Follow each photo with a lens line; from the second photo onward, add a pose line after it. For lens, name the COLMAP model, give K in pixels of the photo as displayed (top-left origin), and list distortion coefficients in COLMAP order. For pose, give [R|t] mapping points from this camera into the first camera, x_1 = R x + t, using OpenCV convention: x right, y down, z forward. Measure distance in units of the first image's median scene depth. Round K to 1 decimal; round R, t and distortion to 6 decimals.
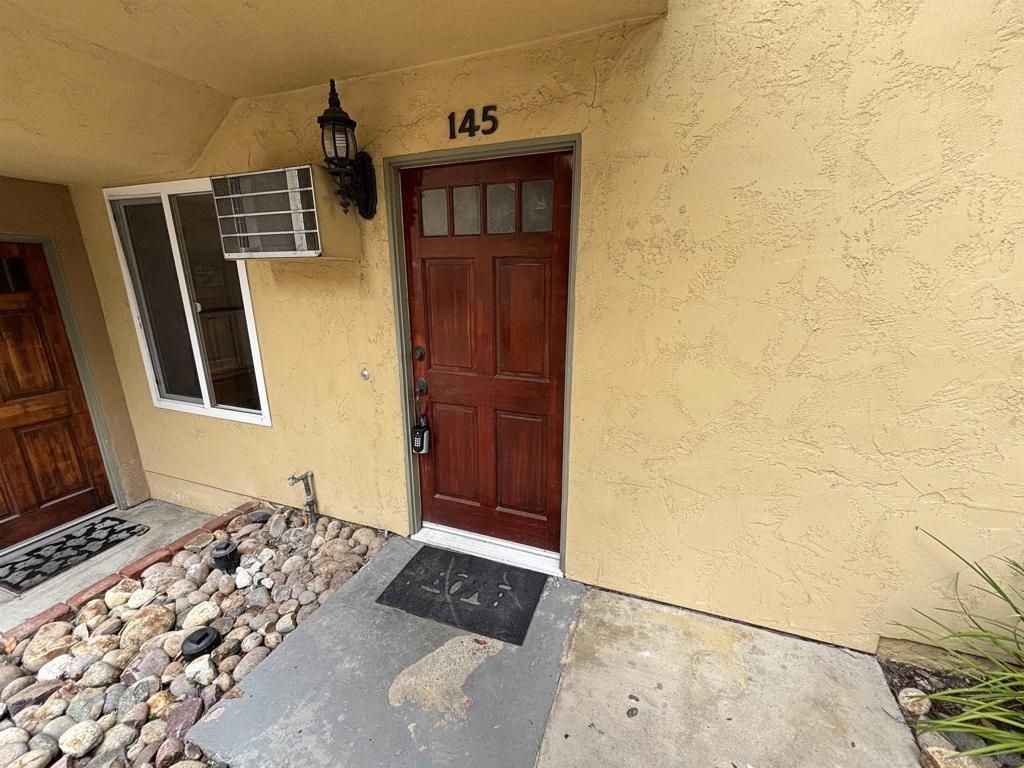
lens RADIAL K [[411.5, 0, 514.0], [0, 411.5, 385.2], [0, 0, 1]] dist [0.000443, 0.000419]
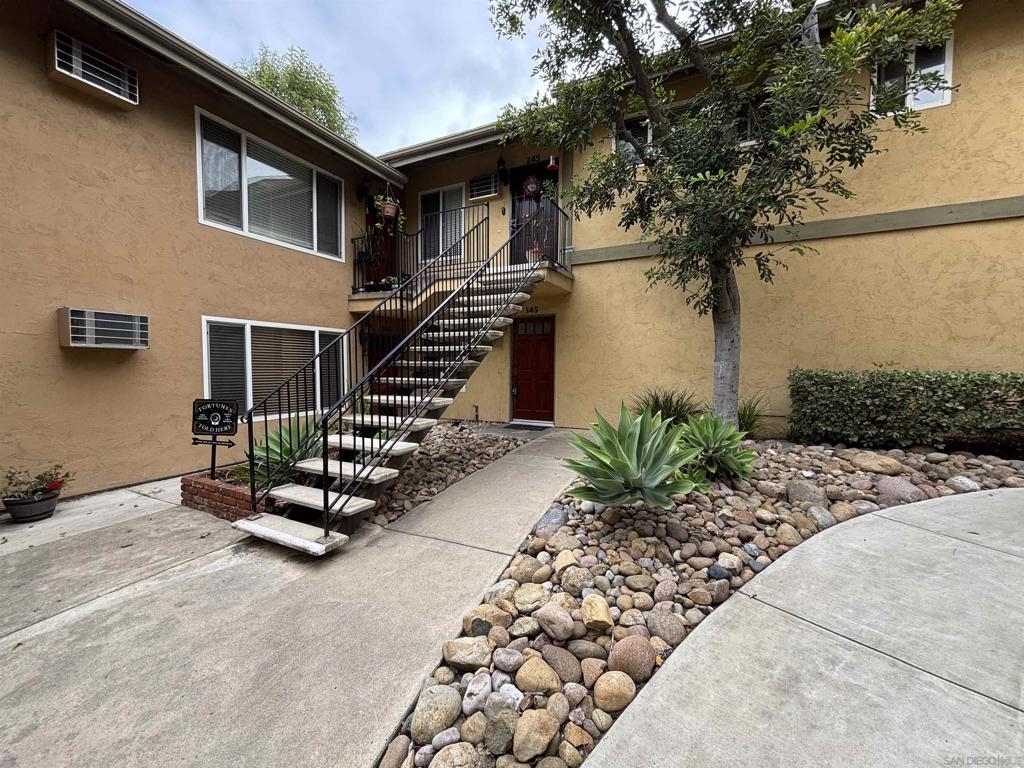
lens RADIAL K [[411.5, 0, 514.0], [0, 411.5, 385.2], [0, 0, 1]] dist [0.000443, 0.000419]
pose [[0.993923, 0.008605, -0.109737, 0.189340], [-0.031756, 0.976967, -0.211014, 1.047569], [0.105393, 0.213217, 0.971304, -3.029429]]
